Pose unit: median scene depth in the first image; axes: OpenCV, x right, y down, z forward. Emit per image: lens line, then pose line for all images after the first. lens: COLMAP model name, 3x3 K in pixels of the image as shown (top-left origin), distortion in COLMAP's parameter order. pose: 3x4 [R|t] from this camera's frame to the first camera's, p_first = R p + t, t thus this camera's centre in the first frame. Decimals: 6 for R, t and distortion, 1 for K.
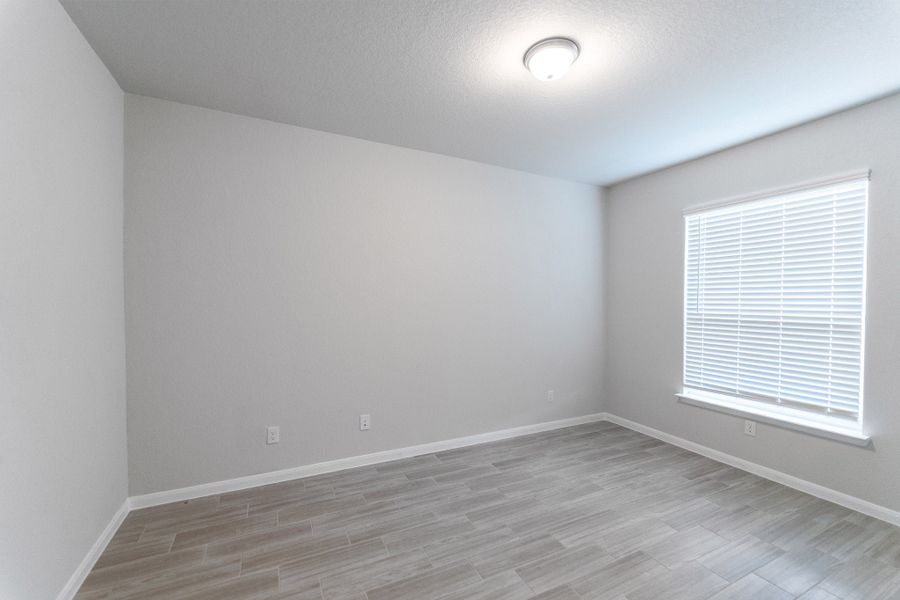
lens RADIAL K [[365.1, 0, 449.8], [0, 365.1, 305.4], [0, 0, 1]] dist [0.000632, -0.000001]
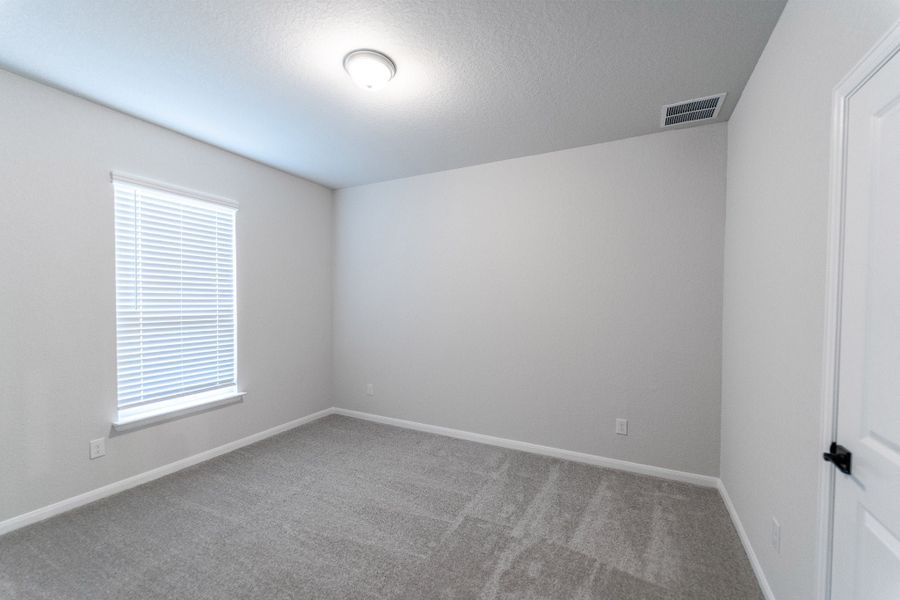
lens RADIAL K [[365.1, 0, 449.8], [0, 365.1, 305.4], [0, 0, 1]] dist [0.000632, -0.000001]
pose [[-0.597588, -0.013153, 0.801695, -0.514702], [0.003775, 0.999808, 0.019217, -0.005260], [-0.801794, 0.014510, -0.597424, 1.279362]]
